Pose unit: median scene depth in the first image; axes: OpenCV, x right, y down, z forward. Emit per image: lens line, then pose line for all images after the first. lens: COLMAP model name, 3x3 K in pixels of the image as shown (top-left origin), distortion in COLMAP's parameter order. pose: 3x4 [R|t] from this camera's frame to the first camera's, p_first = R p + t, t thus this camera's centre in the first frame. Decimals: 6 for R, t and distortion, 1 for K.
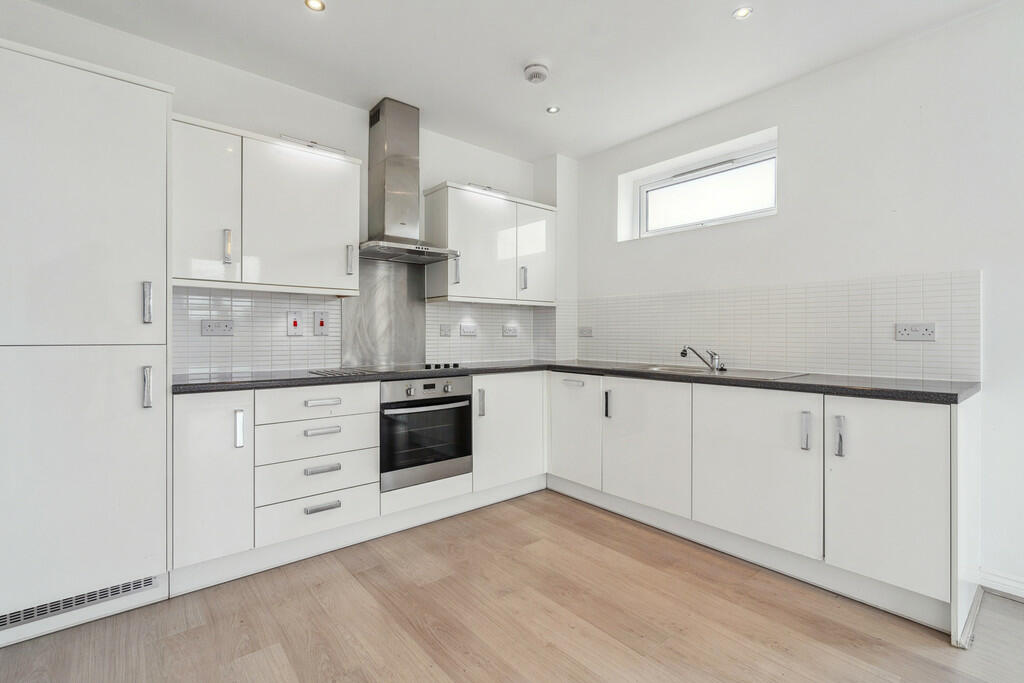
lens RADIAL K [[472.4, 0, 508.8], [0, 472.4, 336.9], [0, 0, 1]] dist [0.003082, 0.001149]
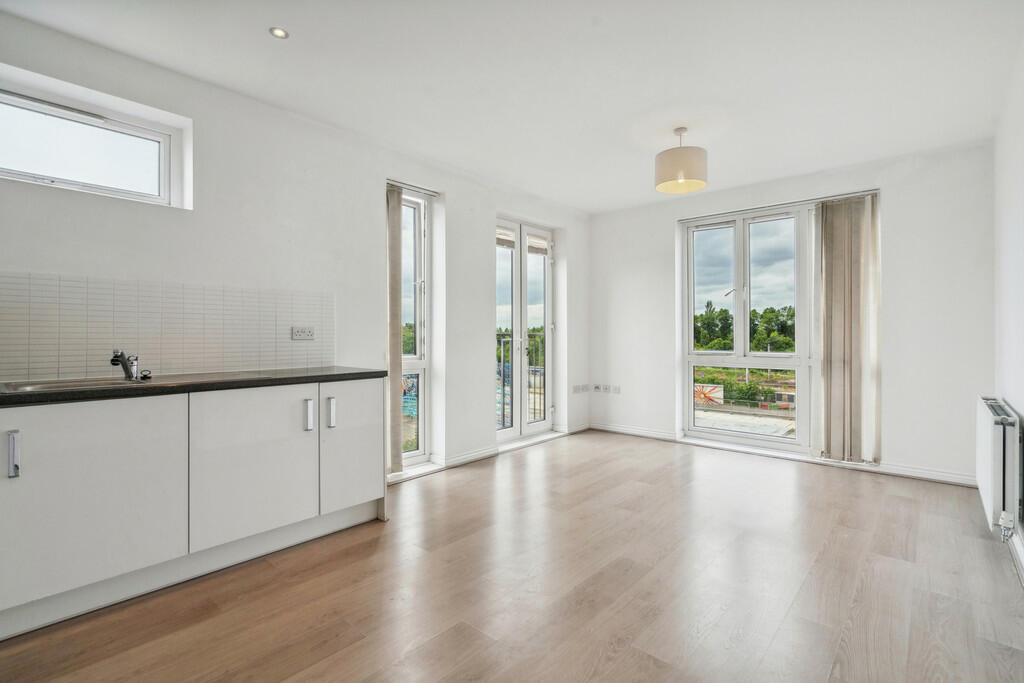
lens RADIAL K [[472.4, 0, 529.6], [0, 472.4, 331.6], [0, 0, 1]] dist [0.003082, 0.001149]
pose [[-0.165388, 0.005236, 0.986215, -0.492068], [0.004051, 0.999981, -0.004630, -0.005327], [-0.986220, 0.003229, -0.165406, 0.476330]]
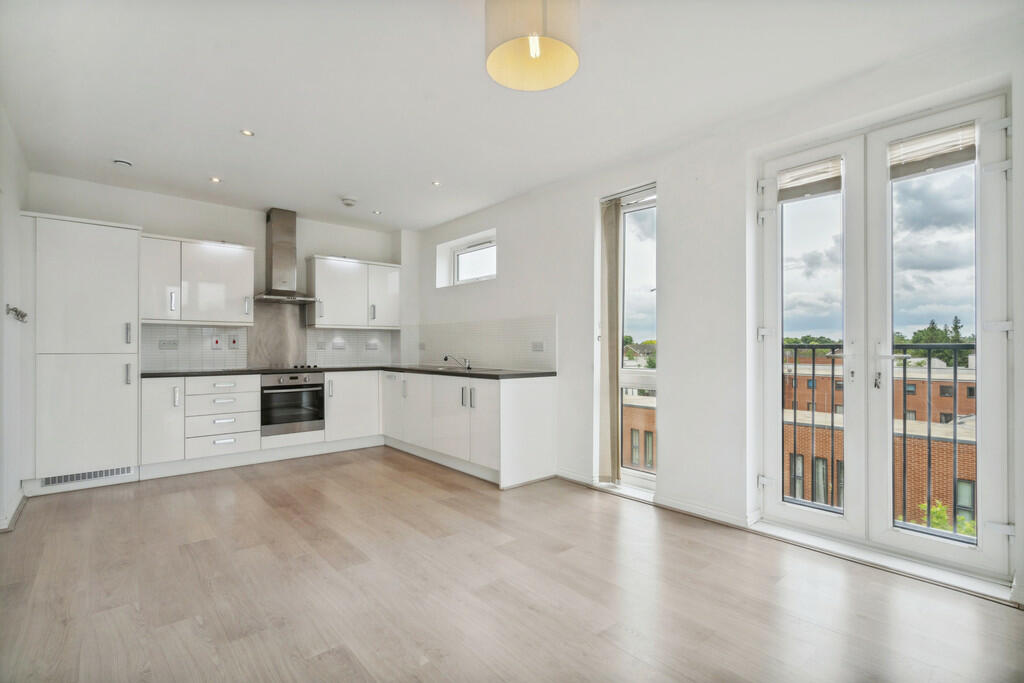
lens RADIAL K [[472.4, 0, 506.6], [0, 472.4, 346.8], [0, 0, 1]] dist [0.003082, 0.001149]
pose [[0.999918, -0.001683, 0.012668, 0.572102], [0.001754, 0.999983, -0.005641, 0.001190], [-0.012658, 0.005663, 0.999904, -0.723809]]
